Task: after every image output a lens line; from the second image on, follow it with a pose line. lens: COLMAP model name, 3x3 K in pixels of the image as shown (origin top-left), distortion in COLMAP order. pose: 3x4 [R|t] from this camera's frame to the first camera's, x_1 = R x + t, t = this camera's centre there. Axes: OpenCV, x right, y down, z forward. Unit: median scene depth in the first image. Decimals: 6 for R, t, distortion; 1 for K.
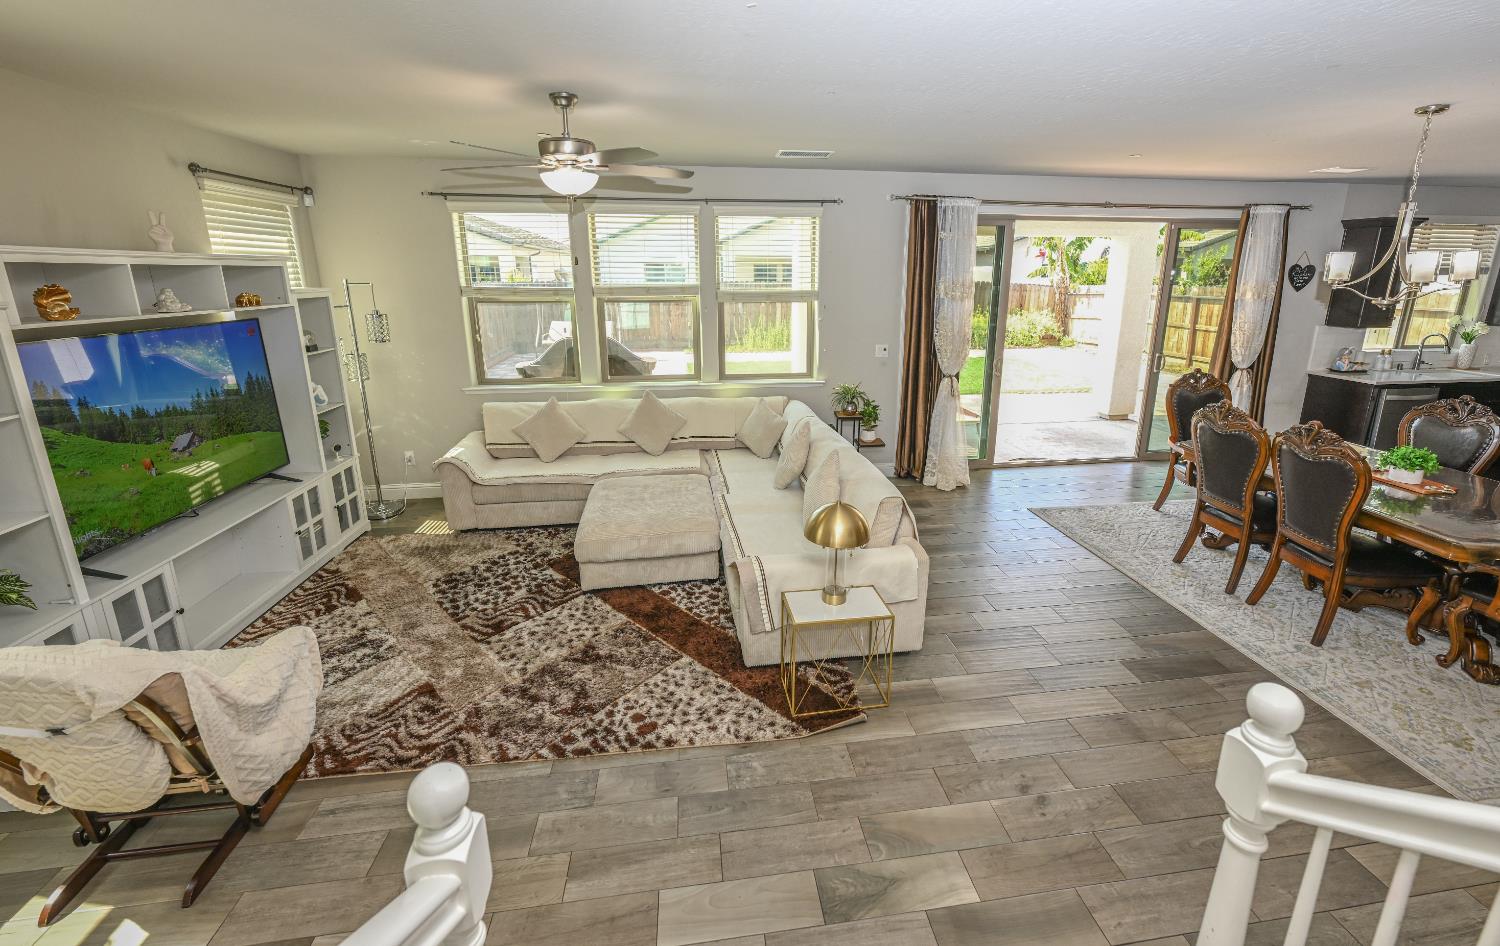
lens RADIAL K [[634.0, 0, 758.7], [0, 634.0, 423.8], [0, 0, 1]] dist [0.000943, 0.000237]
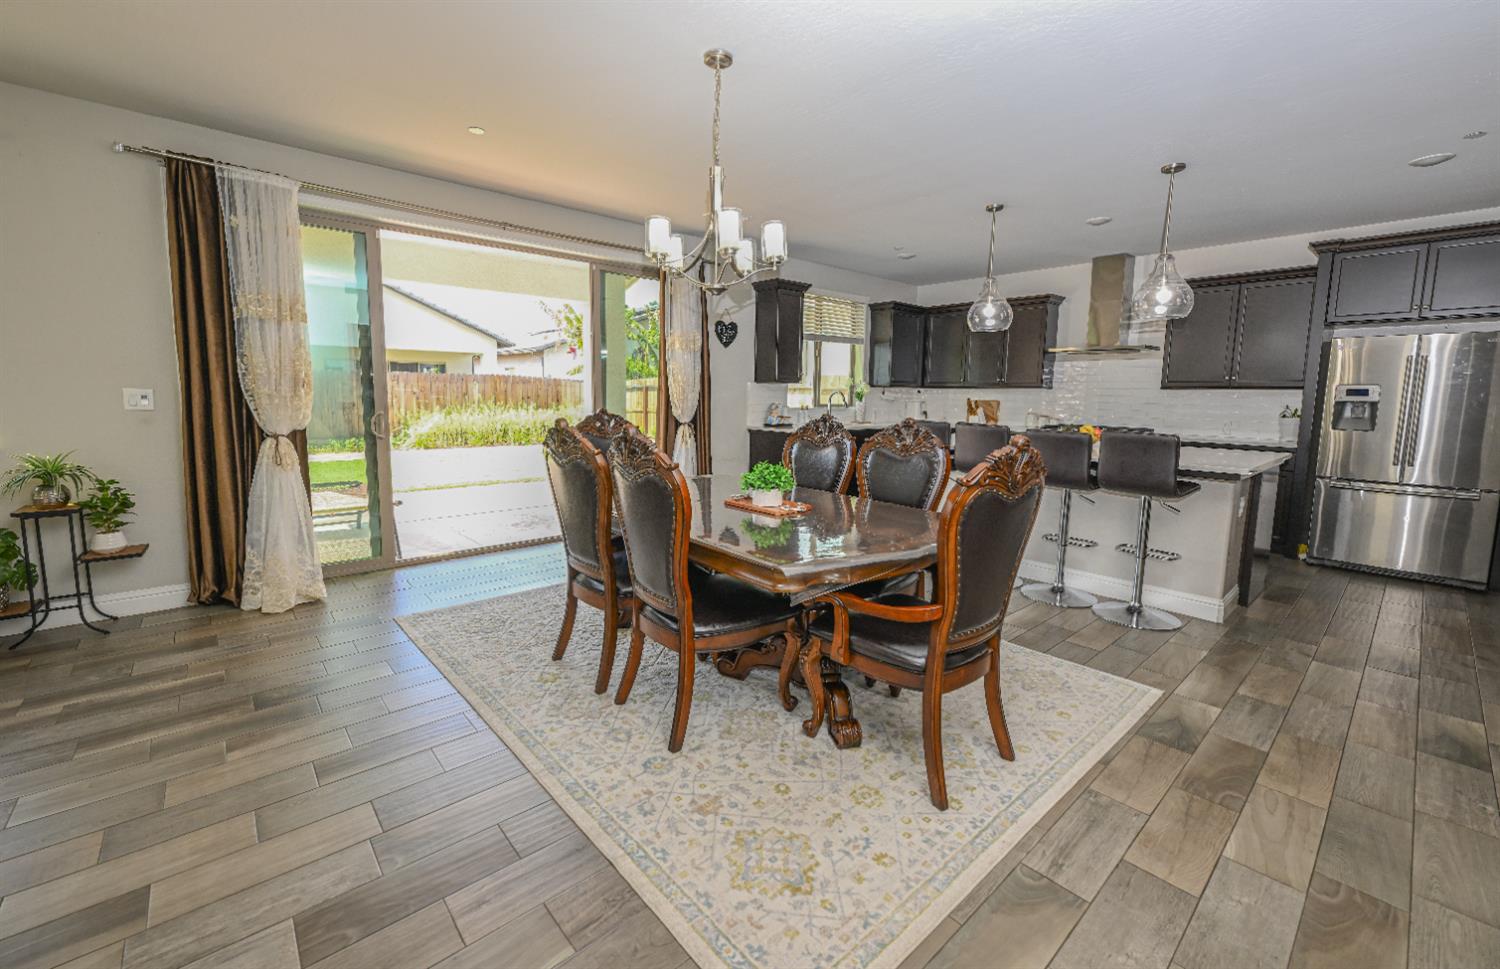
lens RADIAL K [[601.7, 0, 731.0], [0, 601.7, 463.2], [0, 0, 1]] dist [-0.009332, -0.000062]
pose [[0.846129, -0.056932, 0.529930, 0.370258], [0.122514, 0.988430, -0.089427, 0.066305], [-0.518707, 0.140591, 0.843313, 0.233242]]
